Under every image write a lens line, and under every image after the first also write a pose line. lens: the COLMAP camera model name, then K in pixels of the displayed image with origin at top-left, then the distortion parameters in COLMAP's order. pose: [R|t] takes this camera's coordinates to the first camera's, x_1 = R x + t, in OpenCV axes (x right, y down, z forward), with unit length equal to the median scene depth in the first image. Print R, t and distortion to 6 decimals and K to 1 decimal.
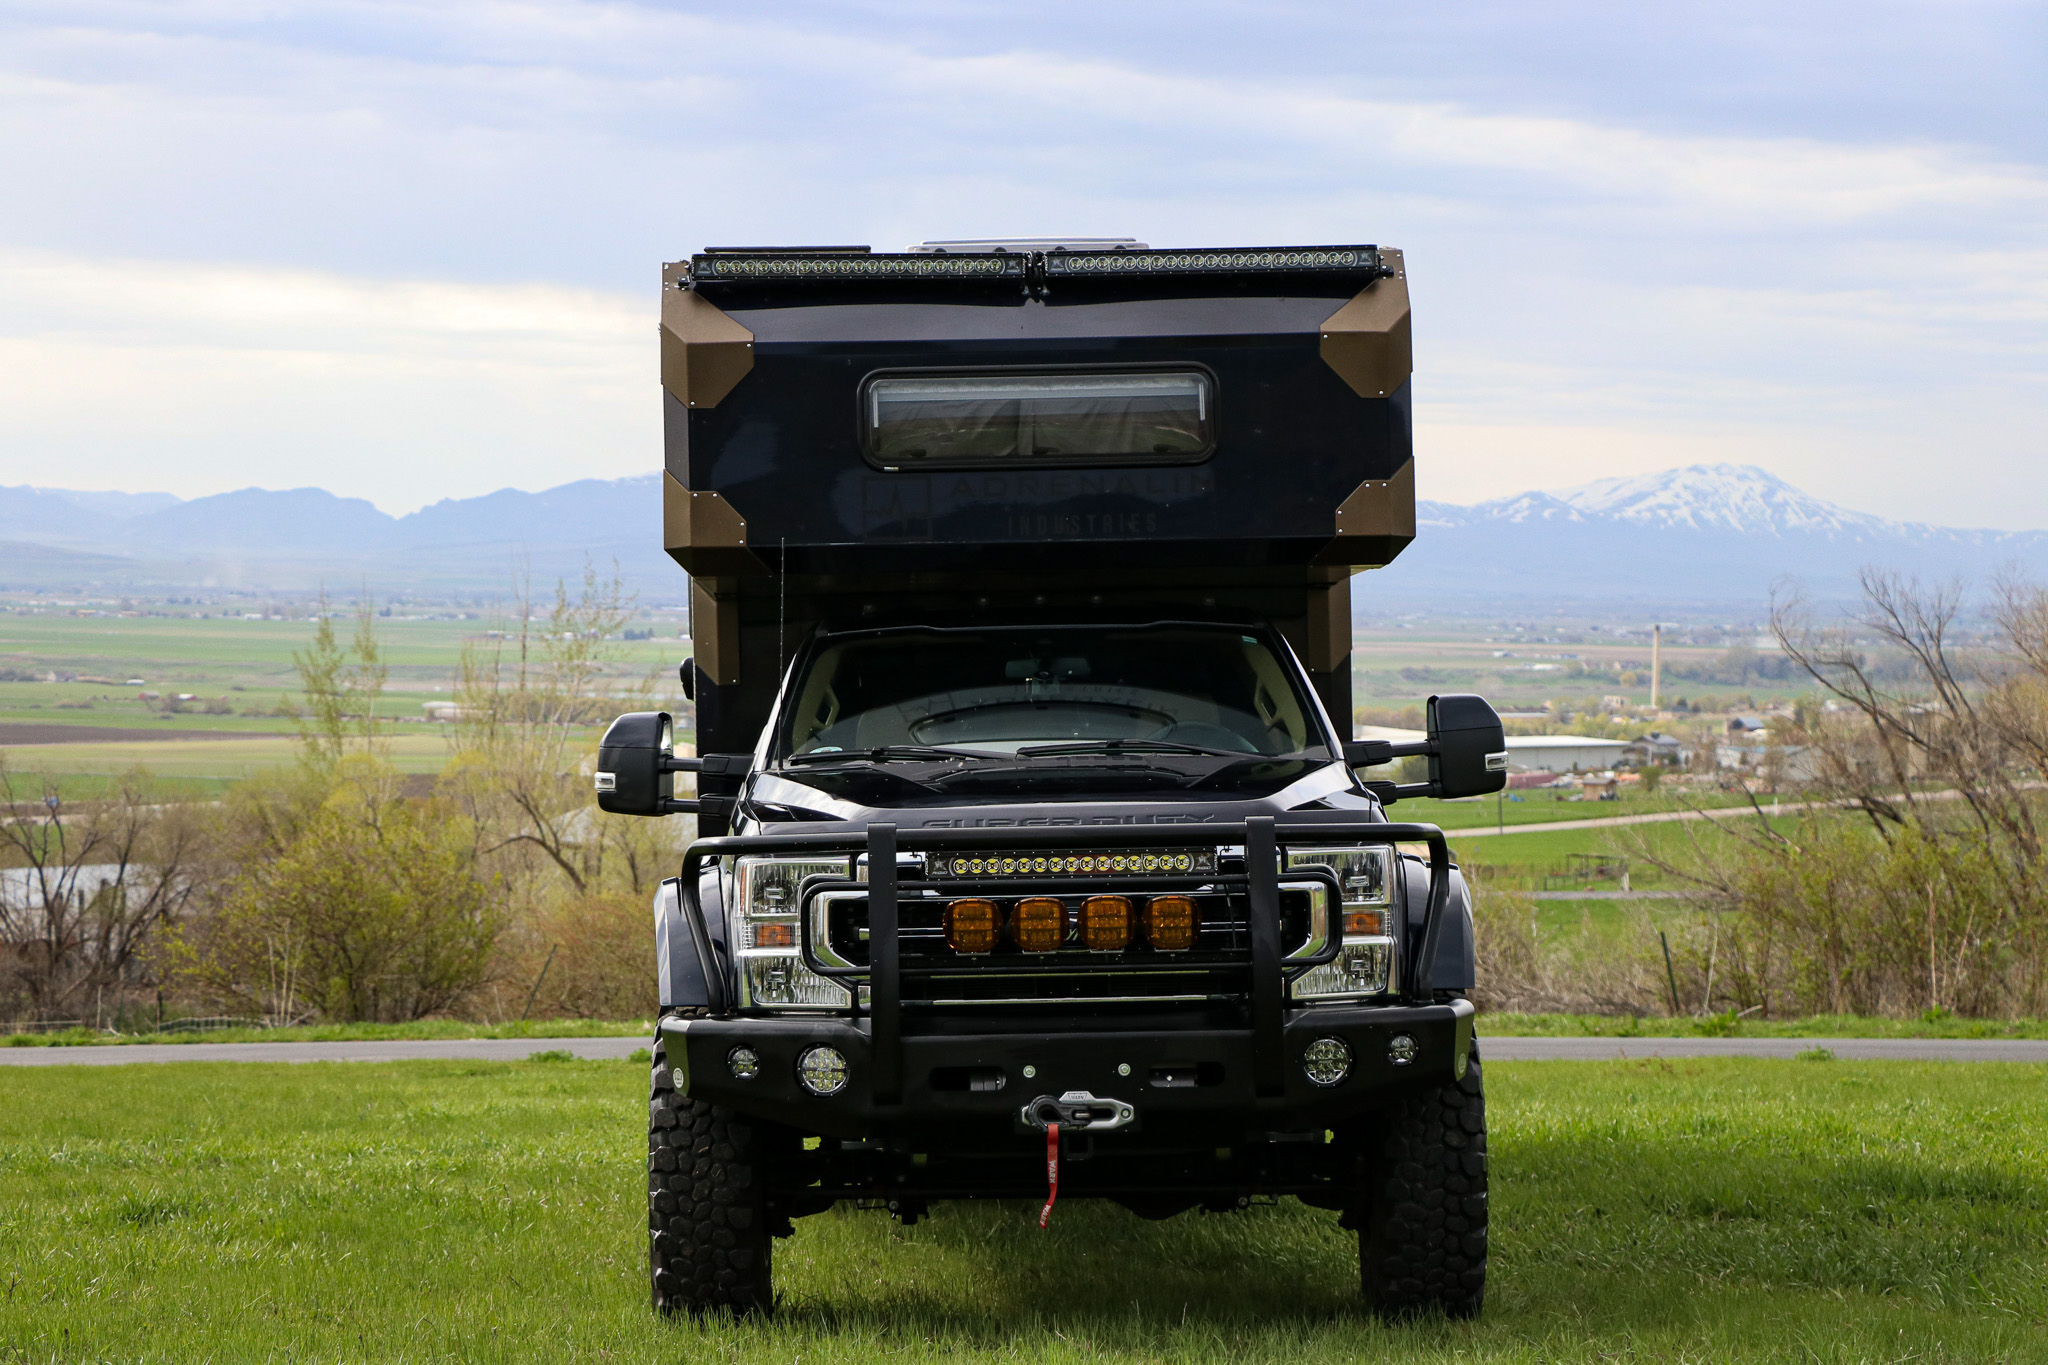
lens RADIAL K [[4707.5, 0, 1024.0], [0, 4707.5, 683.7], [0, 0, 1]] dist [0.035773, 0.000000]
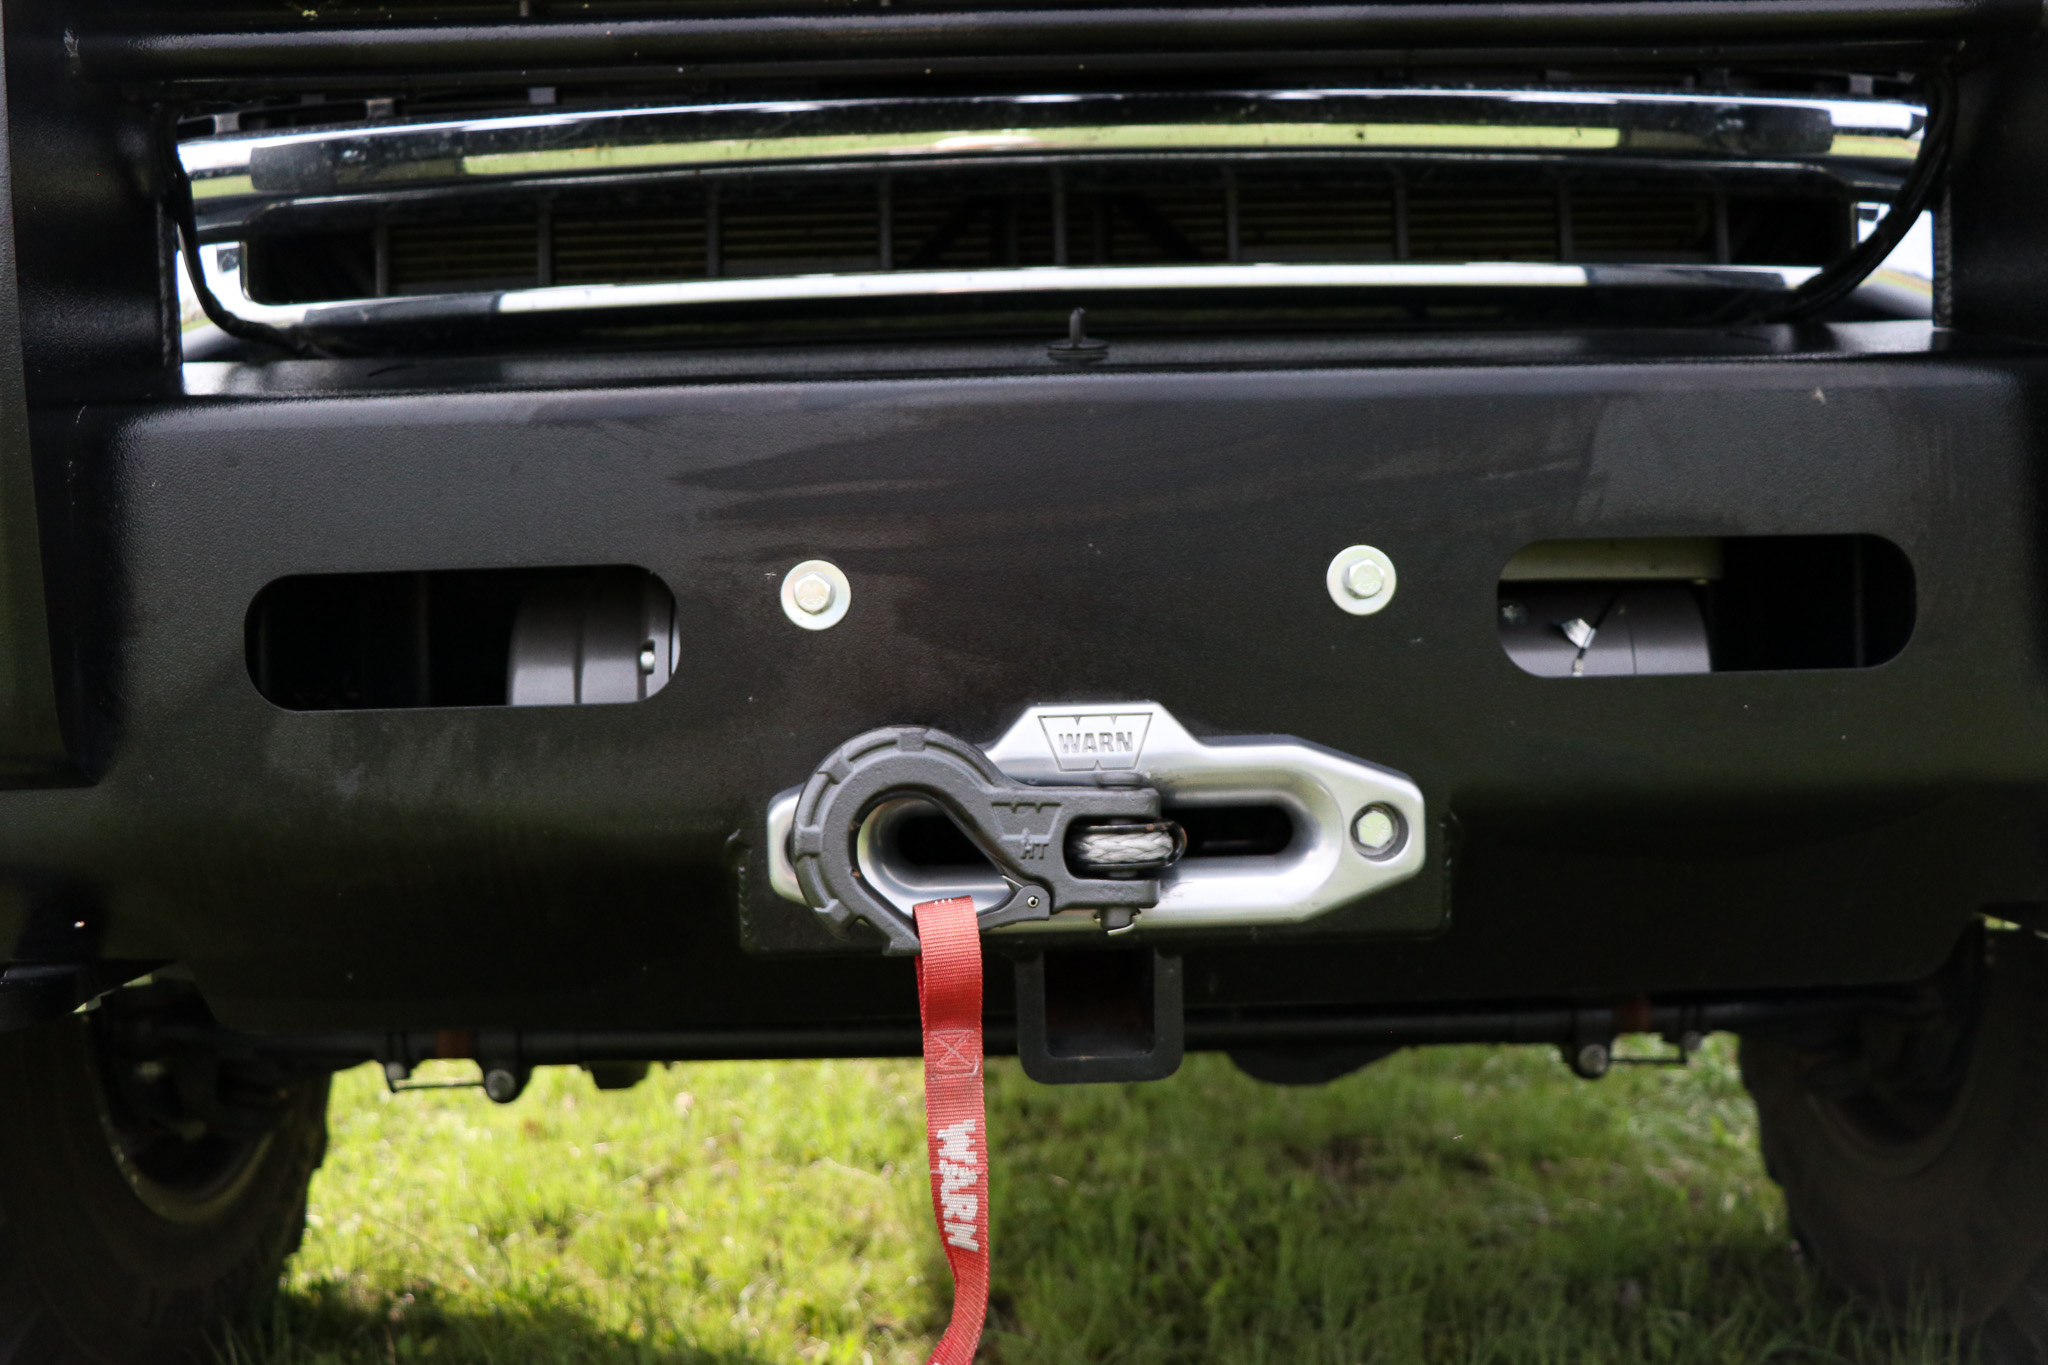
lens RADIAL K [[1994.5, 0, 1022.4], [0, 1994.5, 683.3], [0, 0, 1]] dist [-0.010228, 0.000000]
pose [[0.999897, -0.007240, 0.012416, 0.007816], [0.006390, 0.997717, 0.067235, 0.080840], [-0.012874, -0.067149, 0.997660, 0.927315]]
